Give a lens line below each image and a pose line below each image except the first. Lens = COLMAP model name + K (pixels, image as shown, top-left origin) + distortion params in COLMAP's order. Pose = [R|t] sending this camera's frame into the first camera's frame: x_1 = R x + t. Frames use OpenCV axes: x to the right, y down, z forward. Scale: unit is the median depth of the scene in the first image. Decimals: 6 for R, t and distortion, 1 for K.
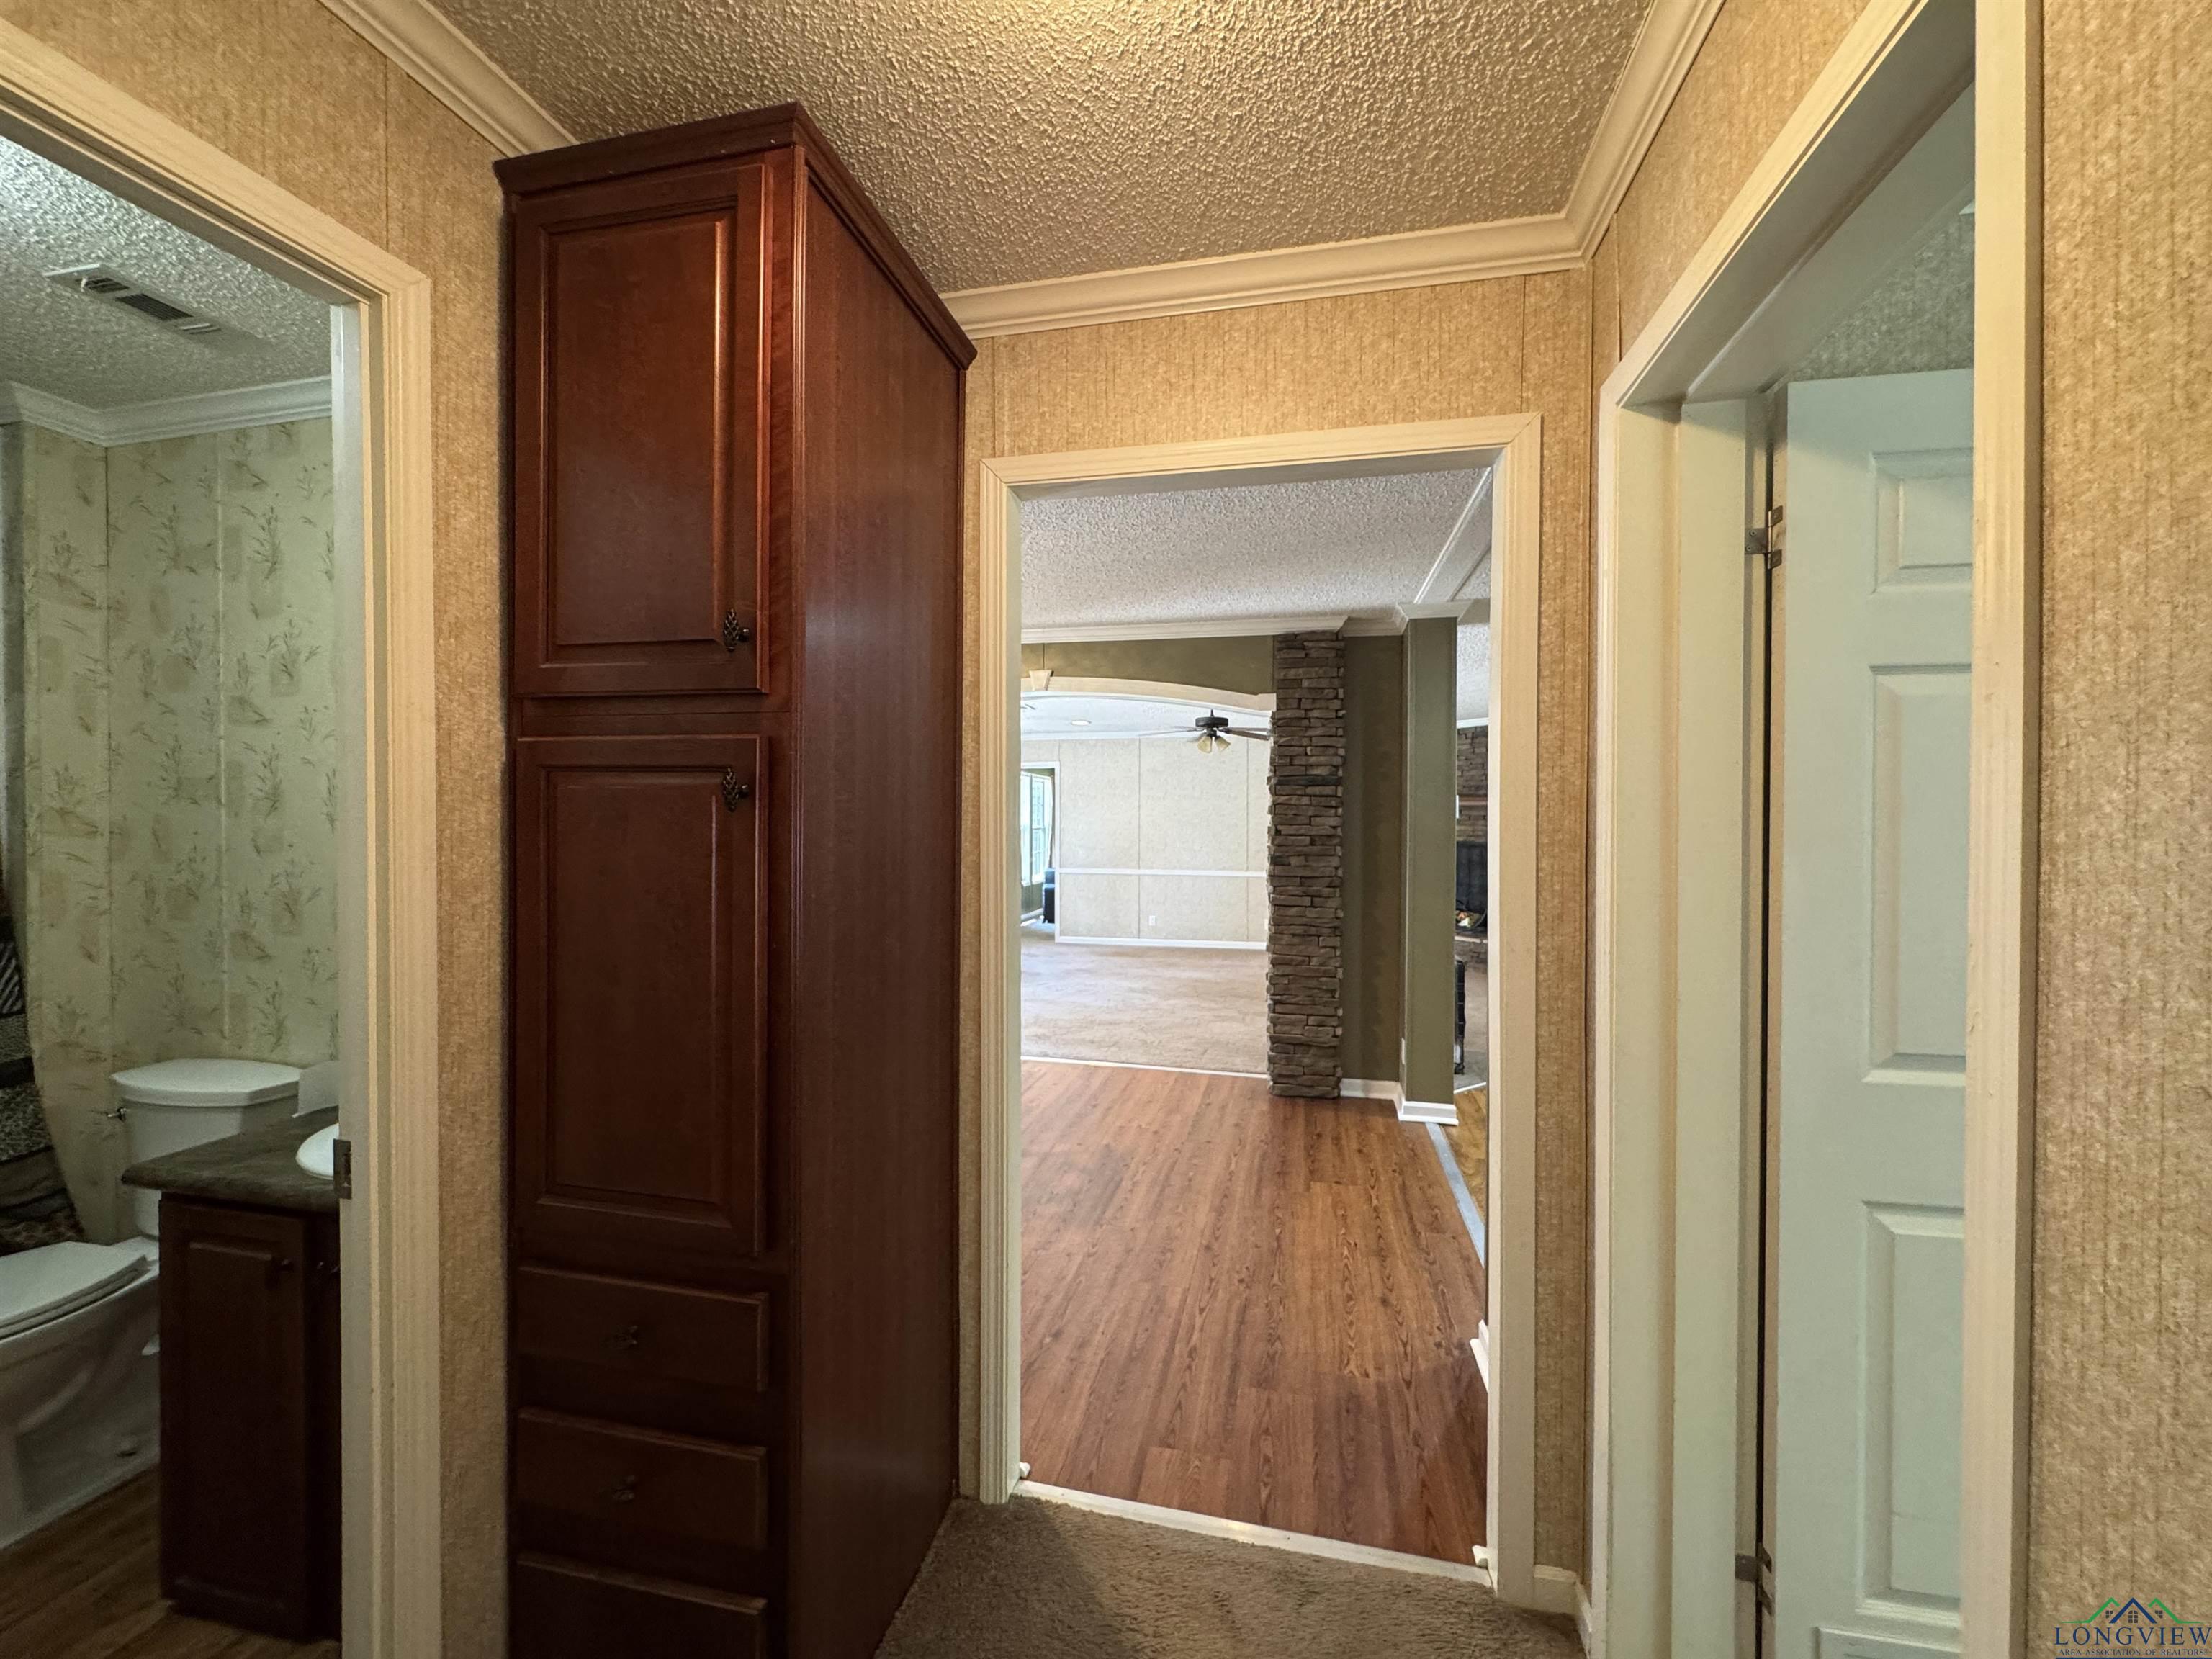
lens RADIAL K [[898.0, 0, 1103.7], [0, 898.0, 828.3], [0, 0, 1]] dist [-0.000194, -0.000008]
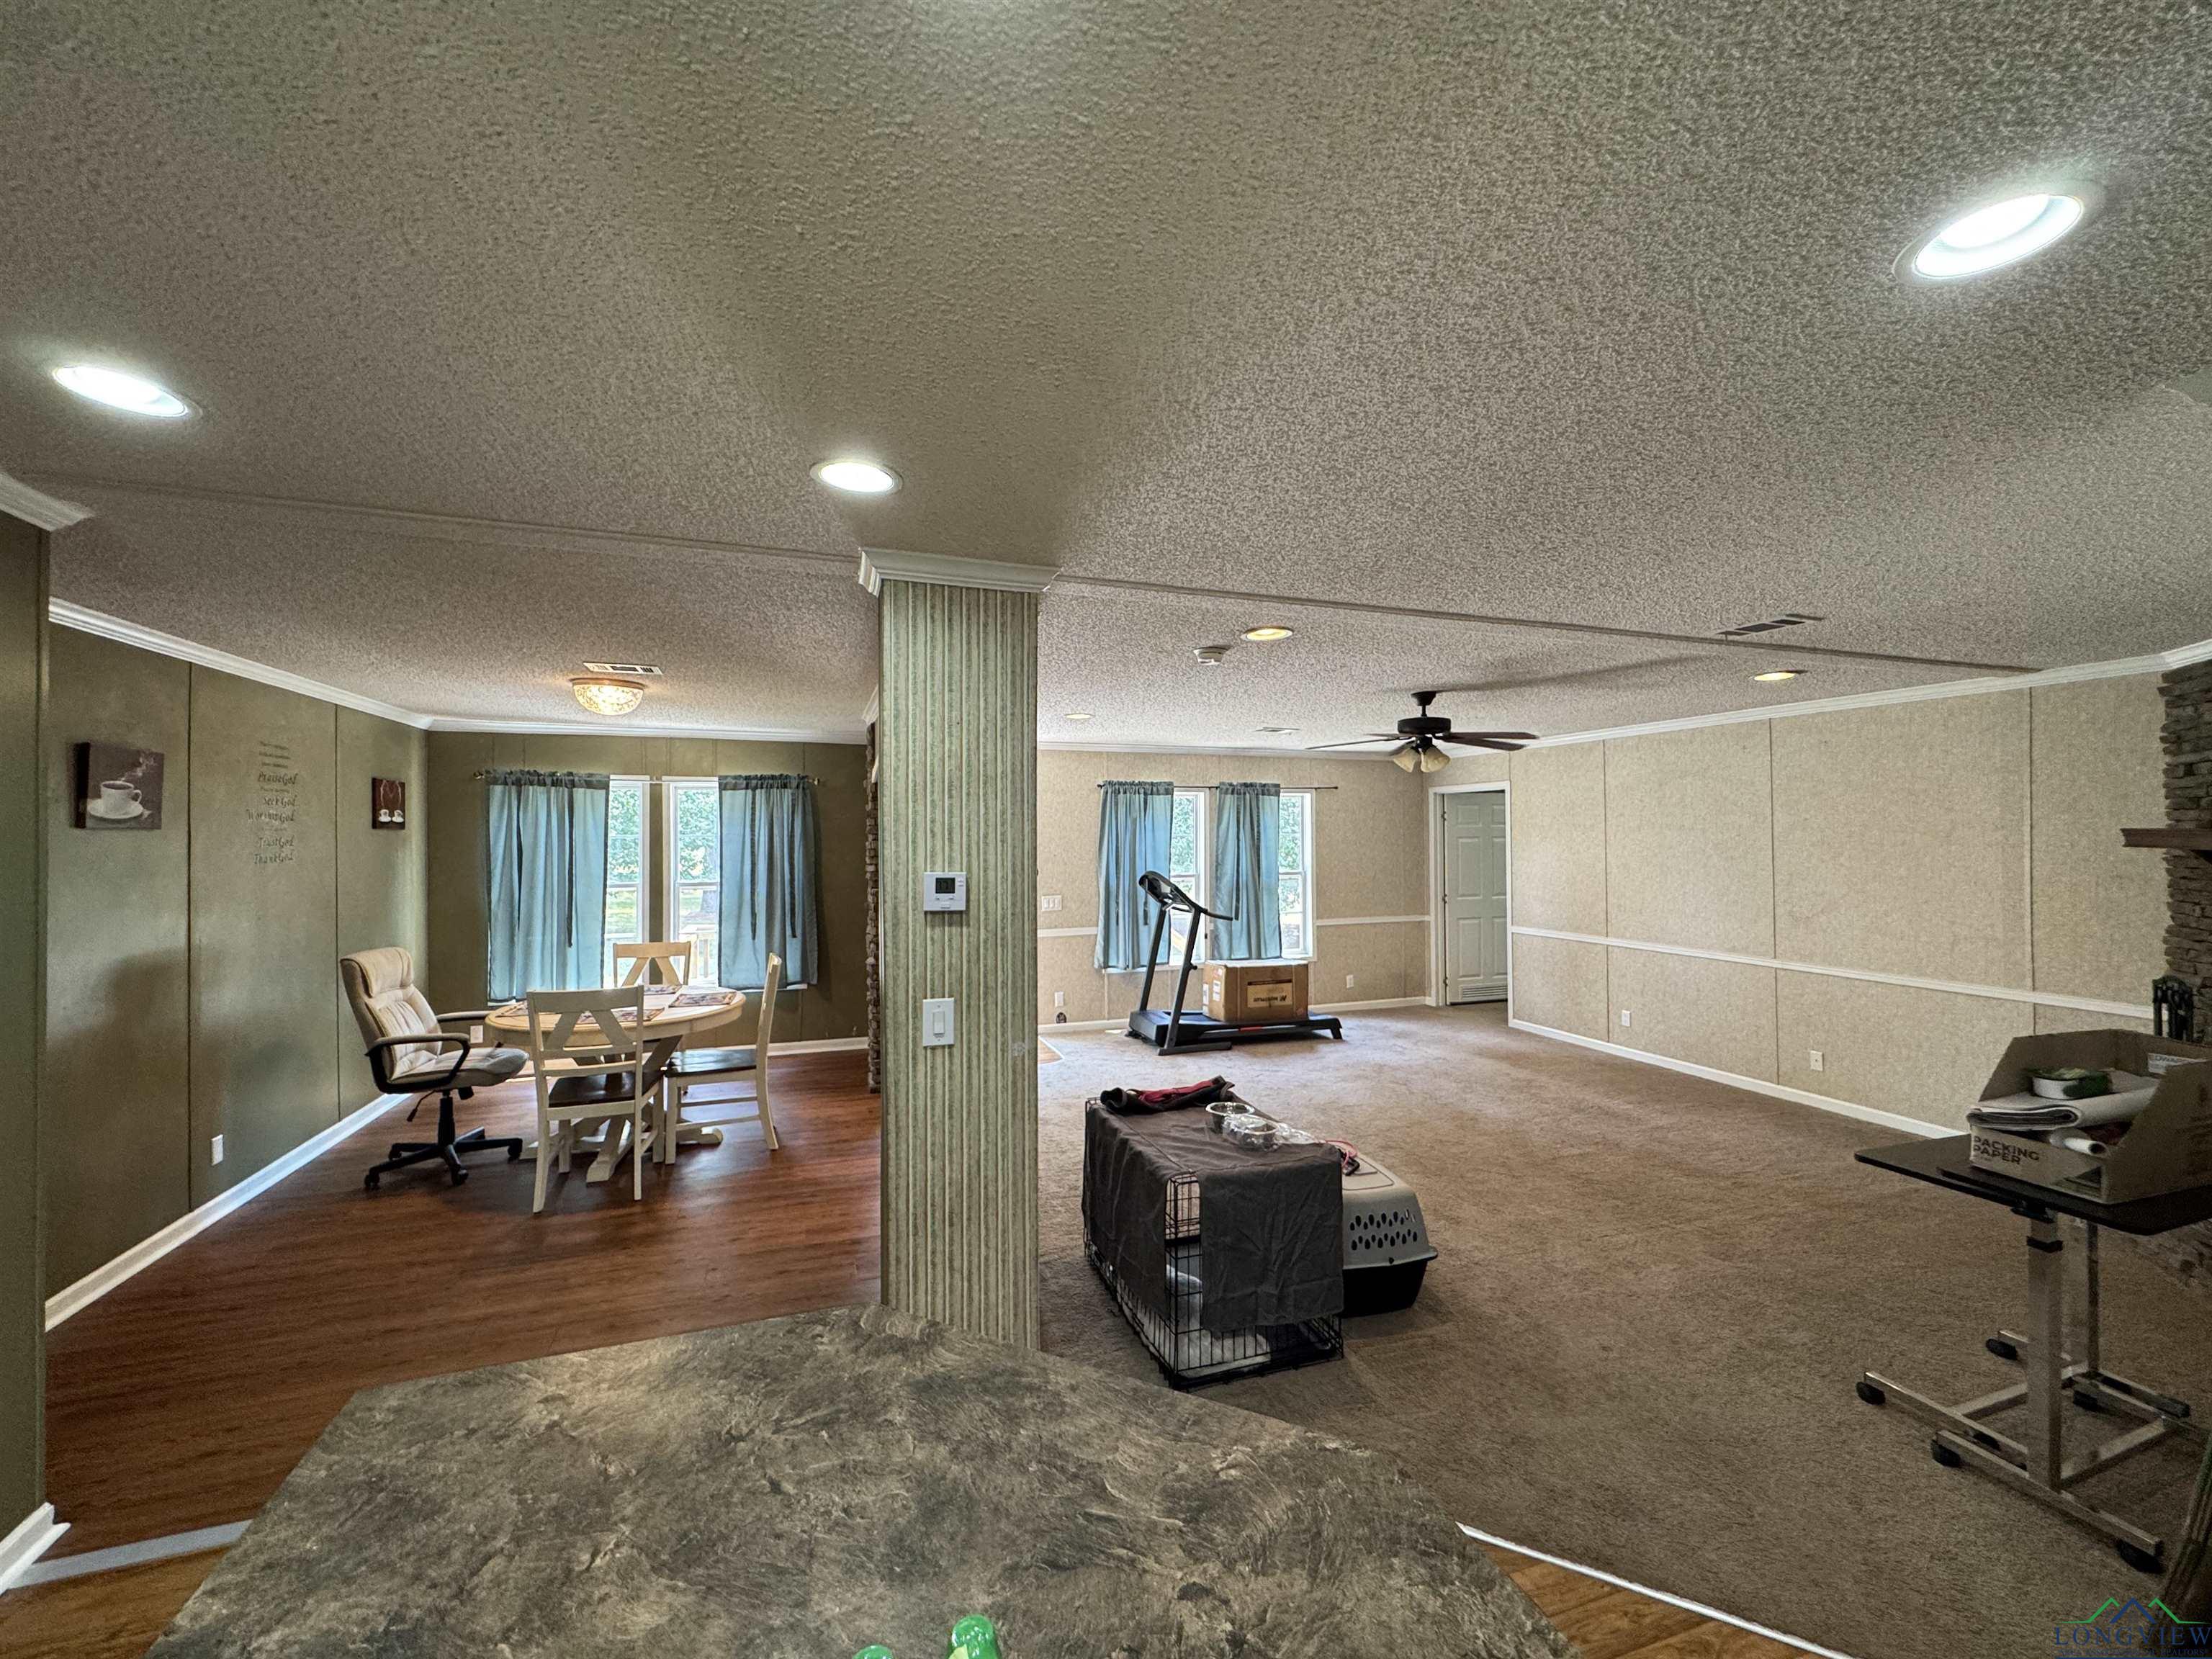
lens RADIAL K [[898.0, 0, 1107.3], [0, 898.0, 829.8], [0, 0, 1]] dist [-0.000194, -0.000008]
pose [[0.528523, -0.008345, -0.848878, 0.553243], [-0.002804, 0.999929, -0.011576, -0.034324], [0.848914, 0.008498, 0.528462, 0.451160]]
